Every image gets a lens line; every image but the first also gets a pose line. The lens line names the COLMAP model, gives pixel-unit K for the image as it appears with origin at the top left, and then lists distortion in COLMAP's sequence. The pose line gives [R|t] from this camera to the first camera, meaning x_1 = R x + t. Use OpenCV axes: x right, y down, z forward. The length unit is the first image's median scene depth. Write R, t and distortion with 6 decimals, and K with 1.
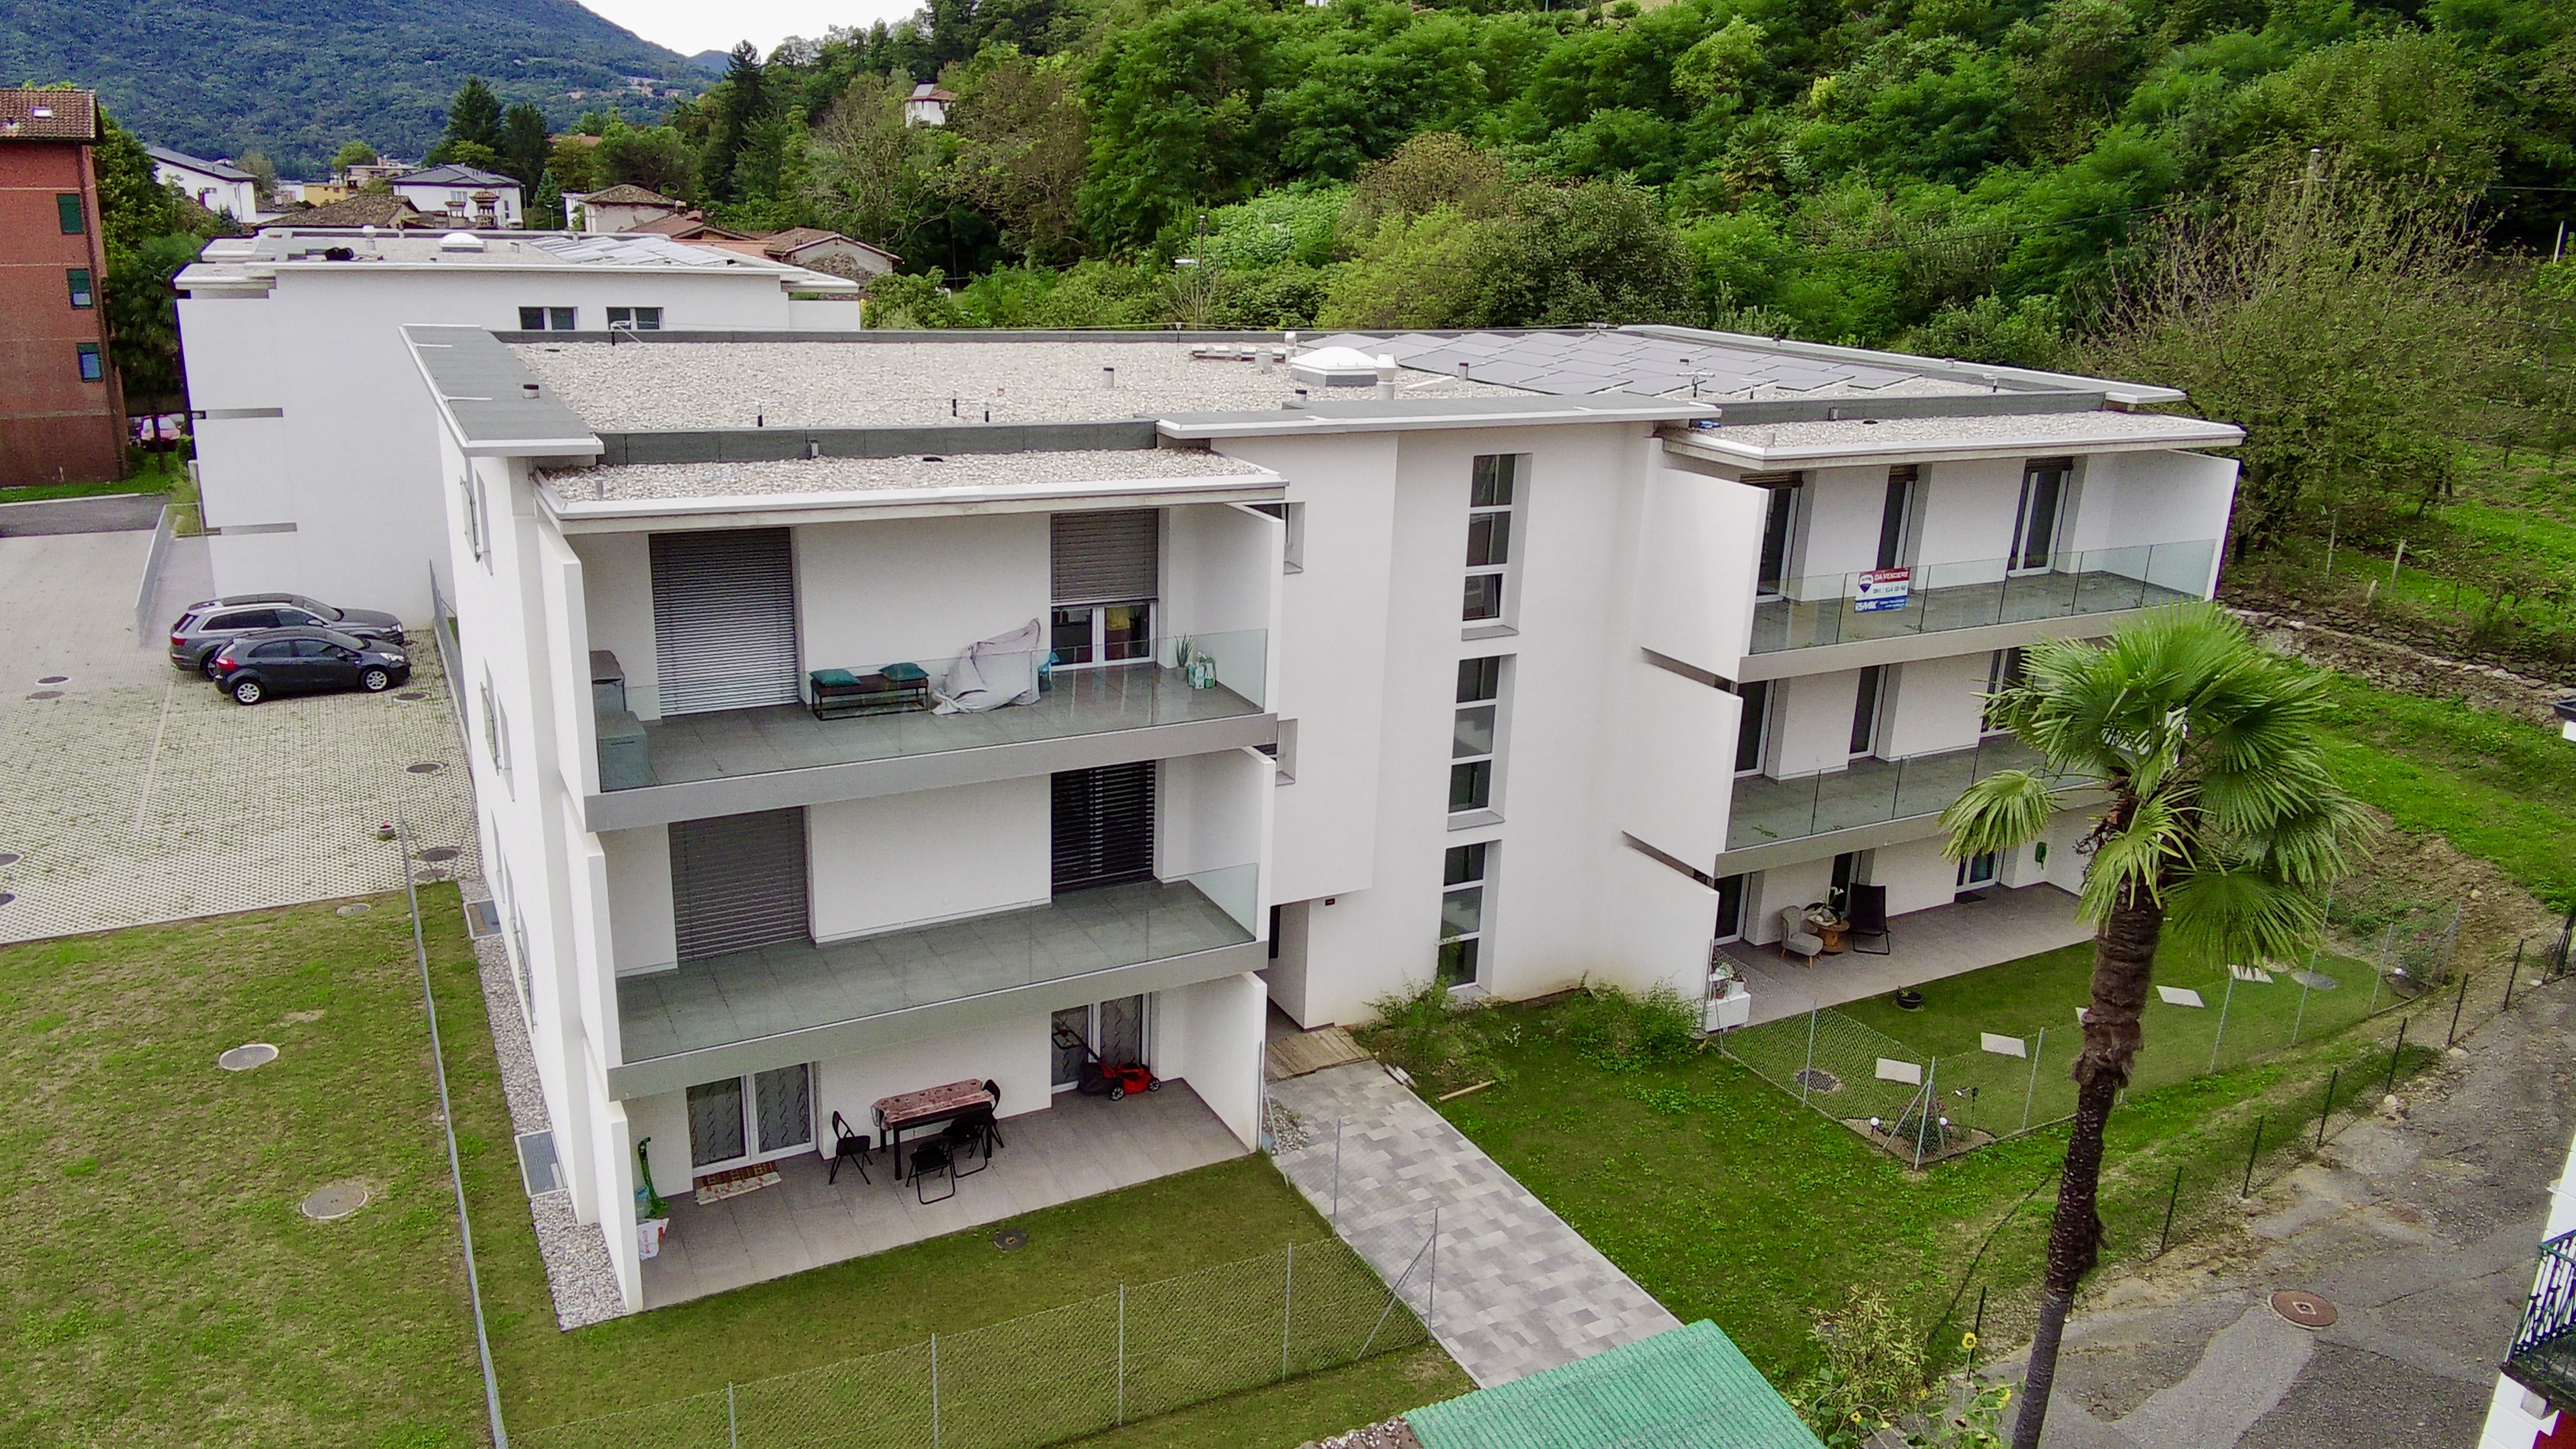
lens RADIAL K [[1737.4, 0, 1296.7], [0, 1737.4, 720.8], [0, 0, 1]] dist [0.004162, -0.052666]
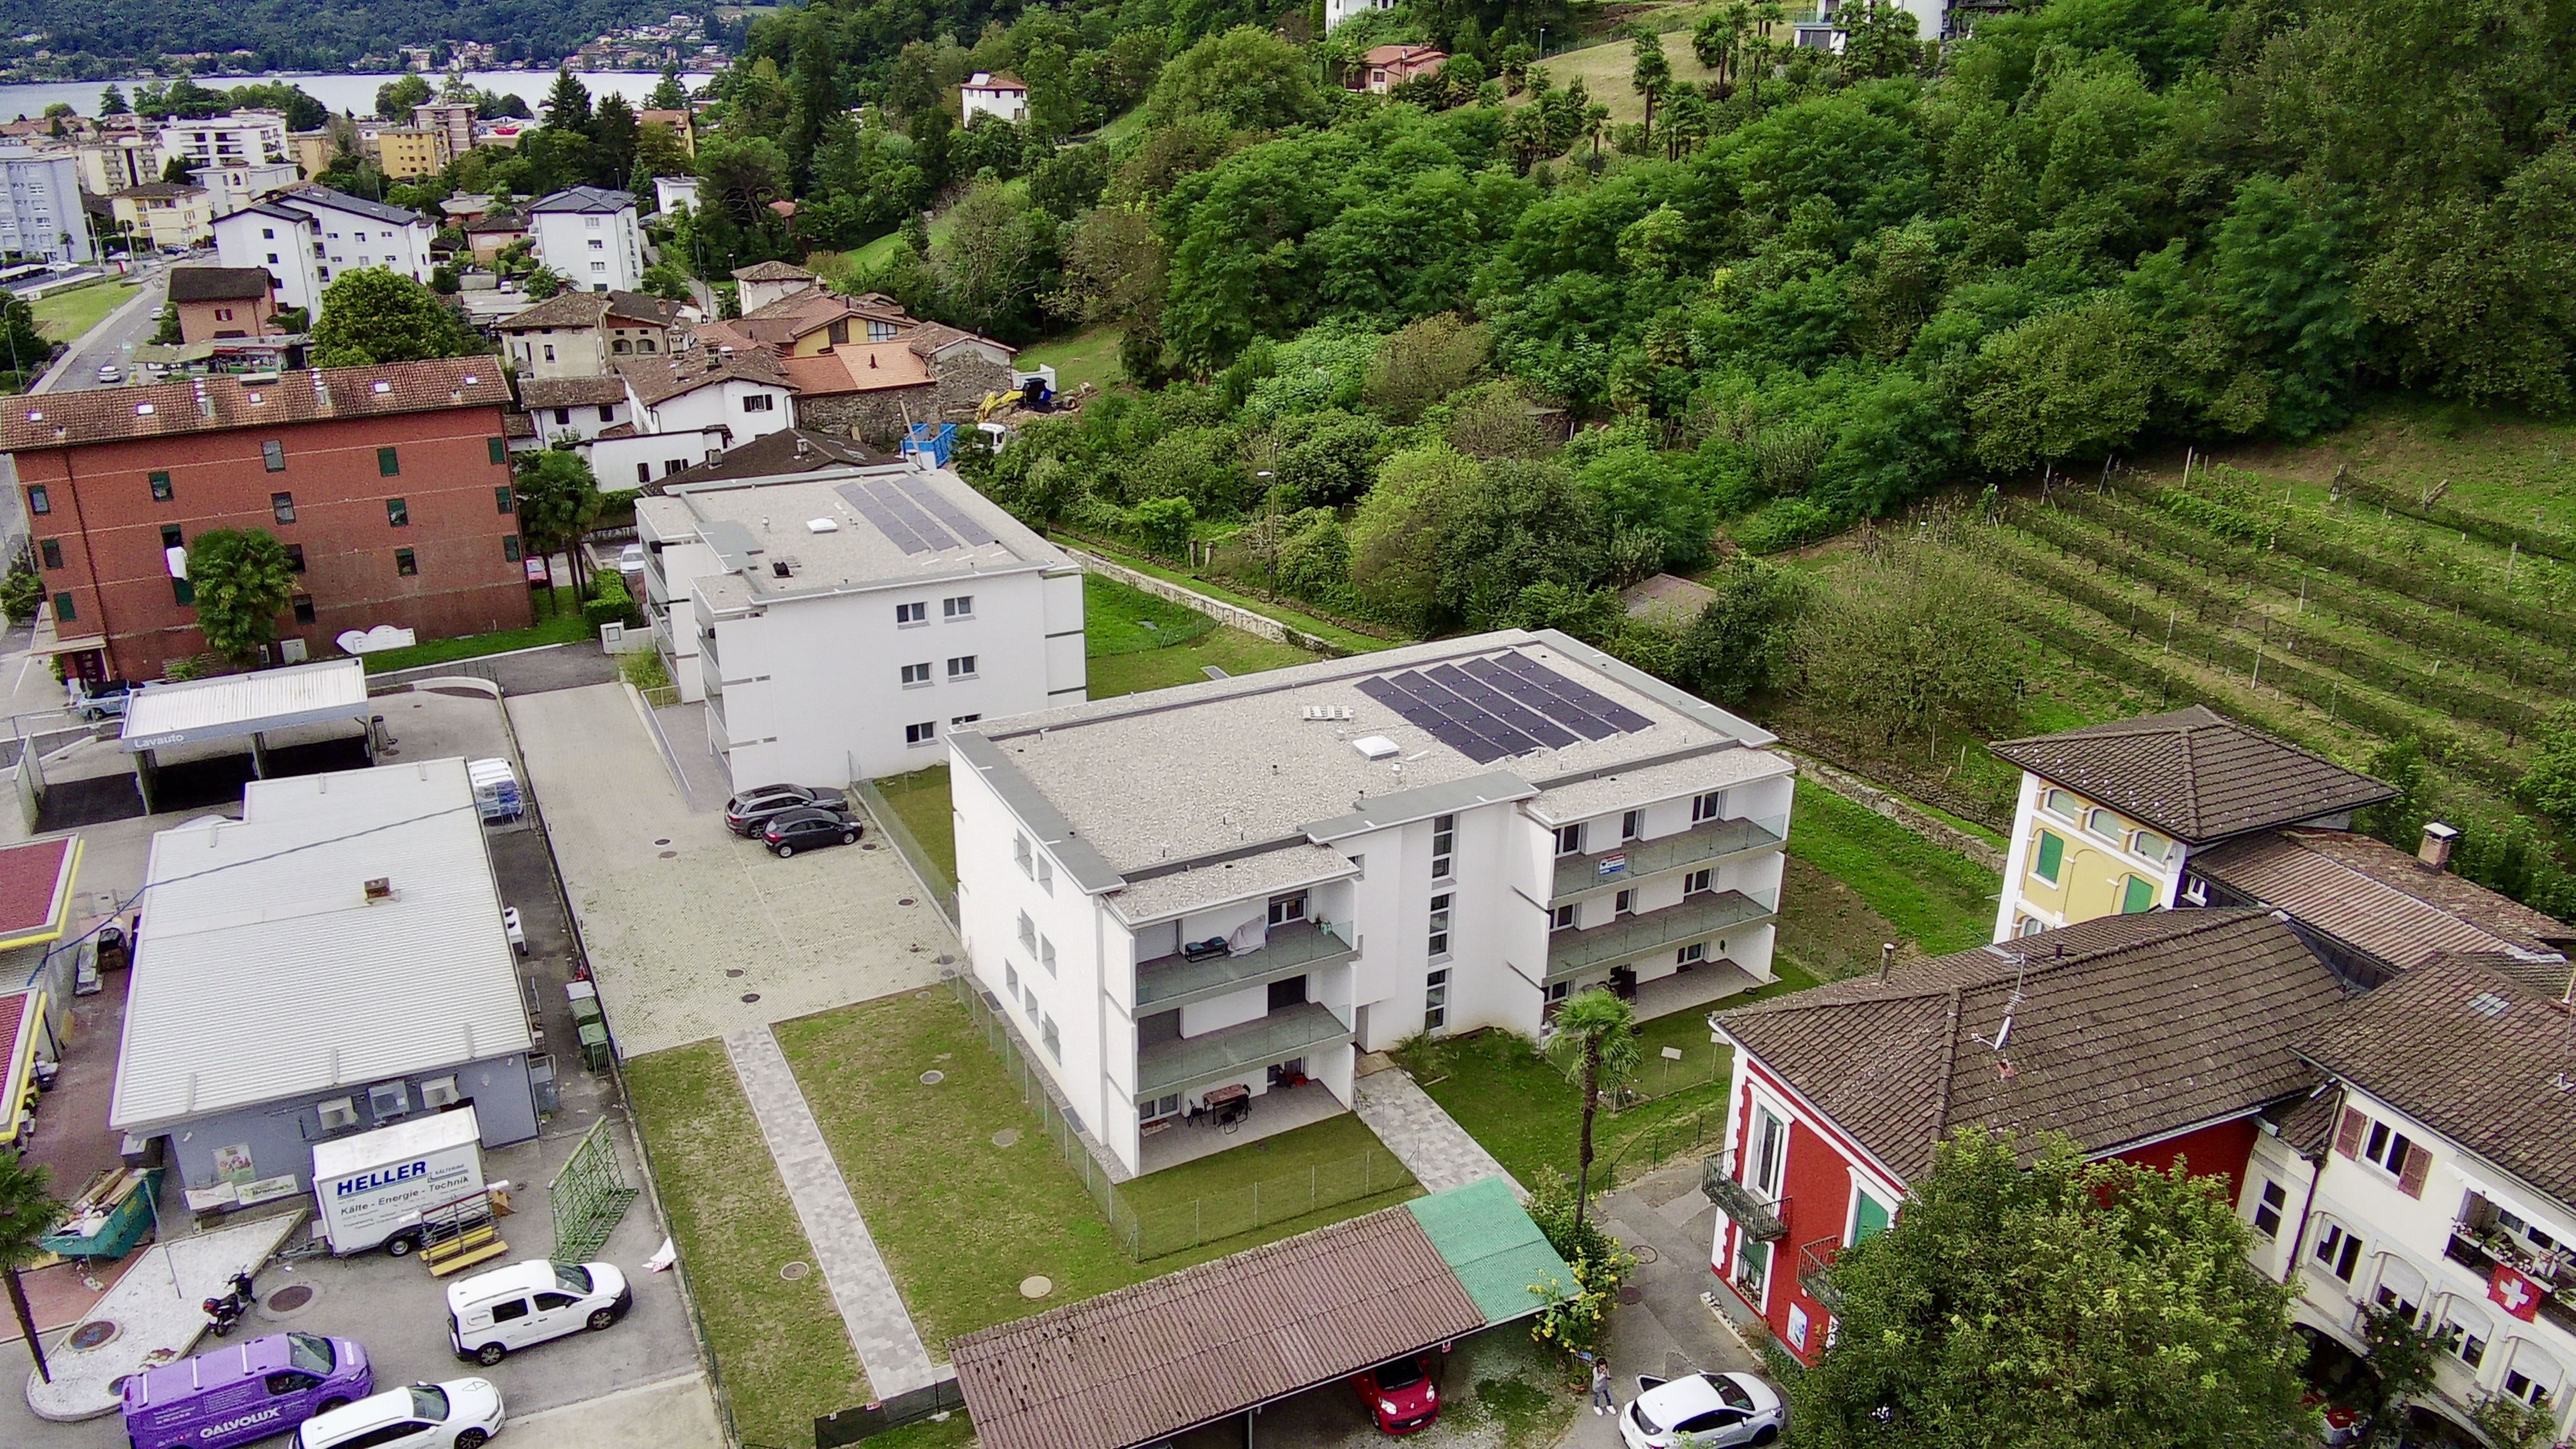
lens RADIAL K [[1759.7, 0, 1288.5], [0, 1759.7, 673.8], [0, 0, 1]] dist [0.042467, -0.000691]
pose [[0.999503, -0.022298, -0.022269, -0.038004], [0.023496, 0.998206, 0.055066, -0.466807], [0.021002, -0.055562, 0.998234, -1.350038]]
